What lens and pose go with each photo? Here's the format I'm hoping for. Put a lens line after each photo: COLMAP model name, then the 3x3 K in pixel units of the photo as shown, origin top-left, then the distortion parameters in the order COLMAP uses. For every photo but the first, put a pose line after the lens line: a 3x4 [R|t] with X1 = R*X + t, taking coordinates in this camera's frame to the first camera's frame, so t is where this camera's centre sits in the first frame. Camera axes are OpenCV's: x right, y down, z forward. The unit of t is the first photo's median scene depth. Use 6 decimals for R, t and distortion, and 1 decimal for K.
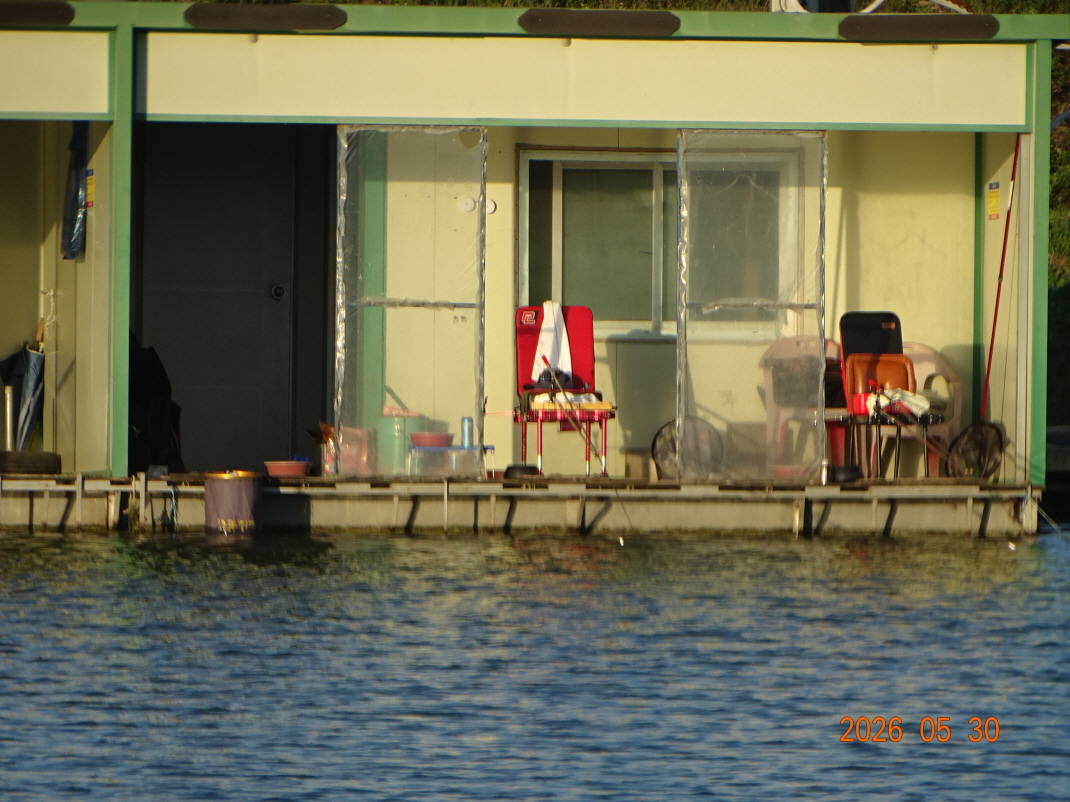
lens RADIAL K [[5289.2, 0, 535.0], [0, 5289.2, 401.0], [0, 0, 1]] dist [-0.327263, -4.792430]
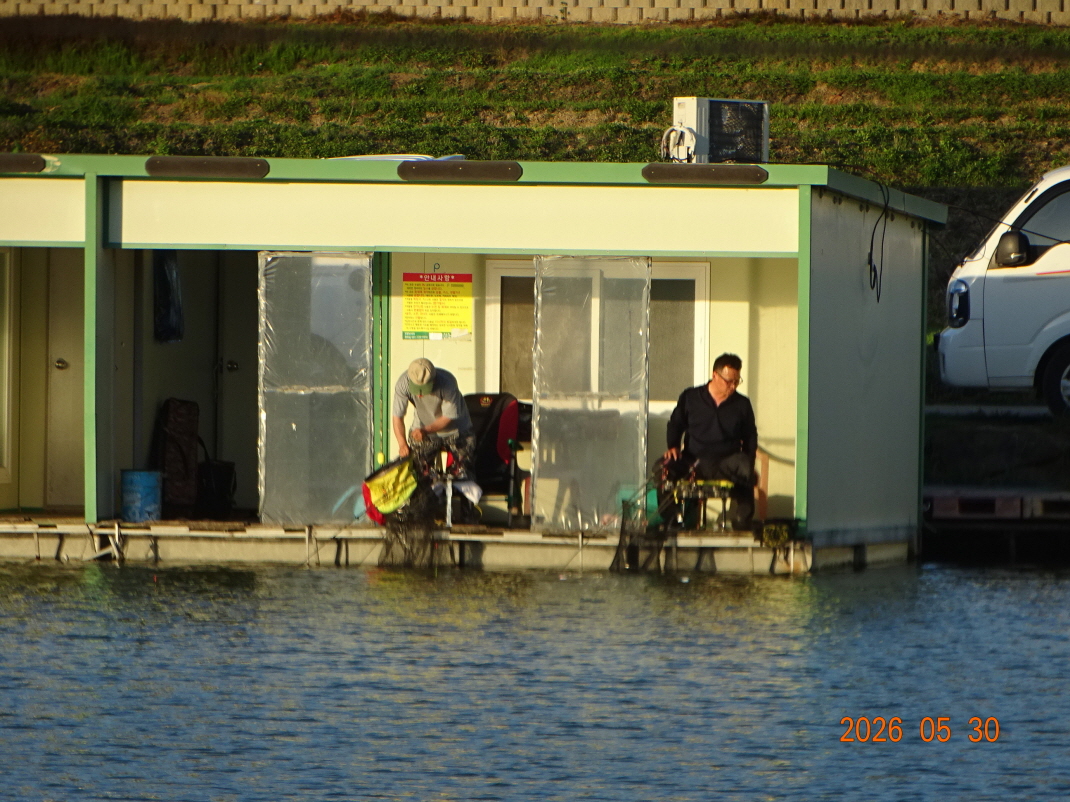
lens RADIAL K [[4122.5, 0, 535.0], [0, 4122.5, 401.0], [0, 0, 1]] dist [-0.361034, -1.441234]
pose [[0.992281, 0.004327, -0.123935, 0.153056], [-0.006549, 0.999825, -0.017525, 0.001488], [0.123837, 0.018202, 0.992136, 0.011747]]
